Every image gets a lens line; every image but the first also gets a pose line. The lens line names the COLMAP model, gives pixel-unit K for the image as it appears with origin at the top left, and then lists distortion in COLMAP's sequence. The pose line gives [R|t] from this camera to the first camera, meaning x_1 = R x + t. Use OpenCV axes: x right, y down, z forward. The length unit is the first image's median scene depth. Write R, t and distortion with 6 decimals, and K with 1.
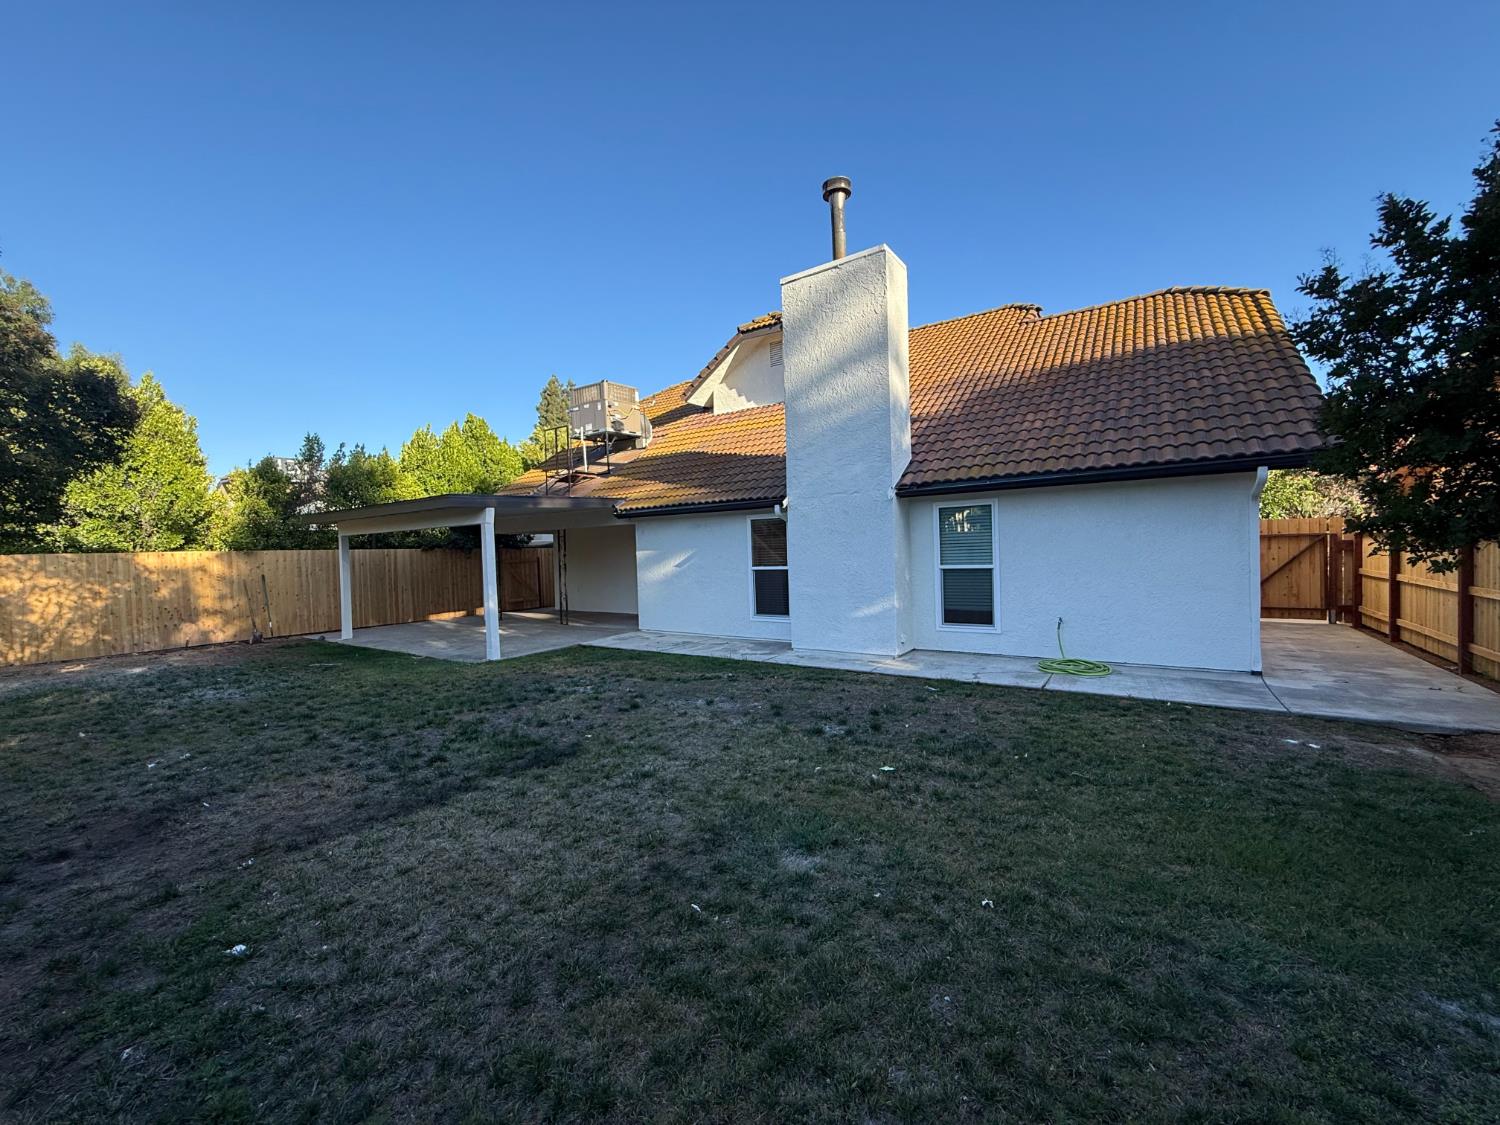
lens RADIAL K [[597.7, 0, 753.2], [0, 597.7, 565.7], [0, 0, 1]] dist [-0.006354, 0.001754]
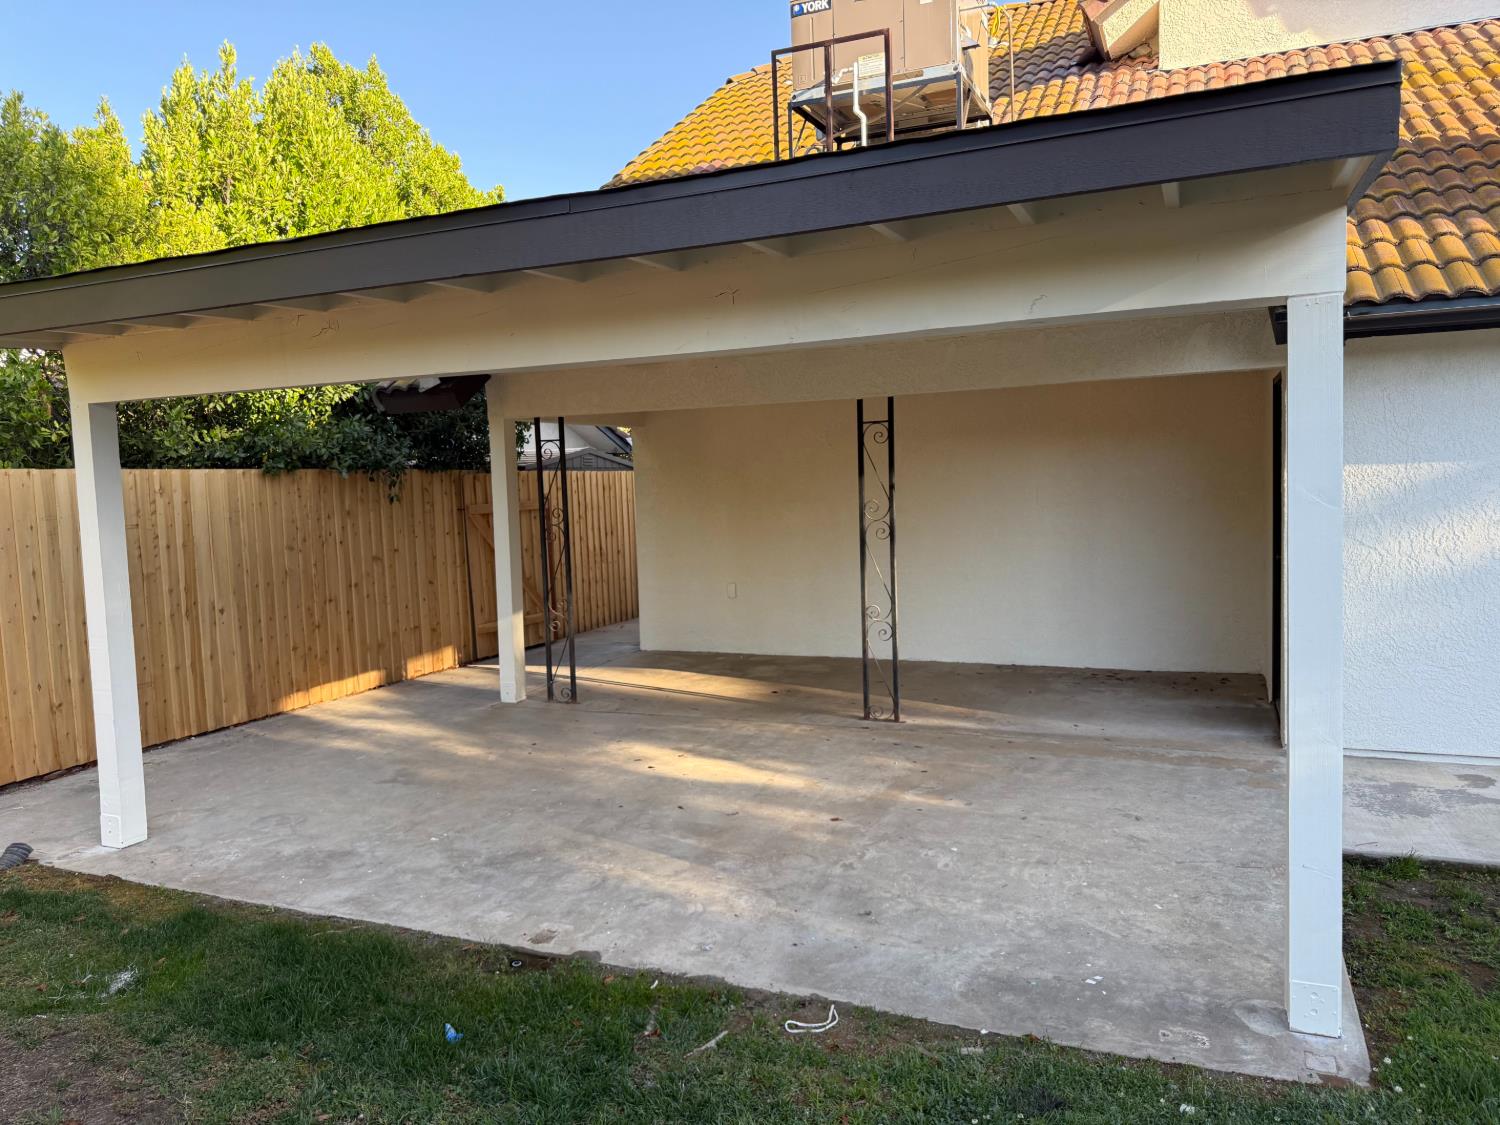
lens RADIAL K [[1055.4, 0, 751.9], [0, 1055.4, 557.6], [0, 0, 1]] dist [0.059298, -0.006073]
pose [[0.983535, -0.021596, 0.179421, -0.420867], [0.011689, 0.998357, 0.056092, -0.011670], [-0.180338, -0.053071, 0.982172, 0.459795]]
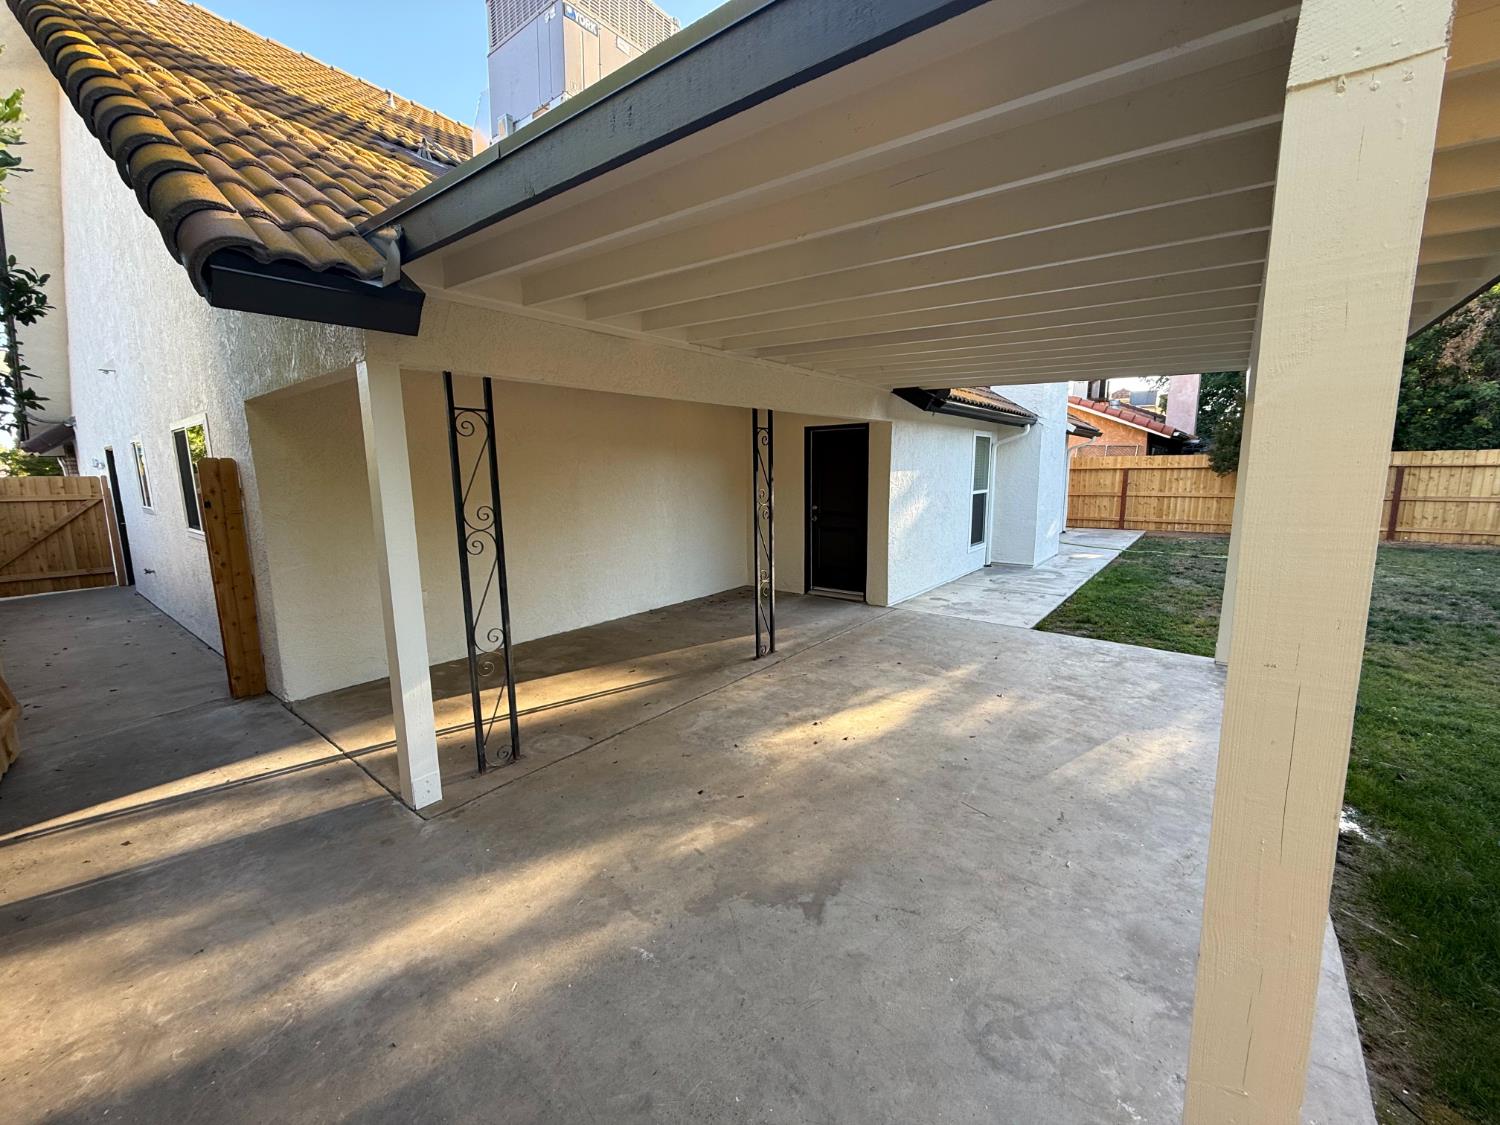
lens RADIAL K [[597.7, 0, 747.3], [0, 597.7, 565.0], [0, 0, 1]] dist [-0.006354, 0.001754]
pose [[0.086197, -0.135090, 0.987077, -0.622713], [0.028641, 0.990691, 0.133084, -0.013349], [-0.995866, 0.016800, 0.089264, 0.878864]]
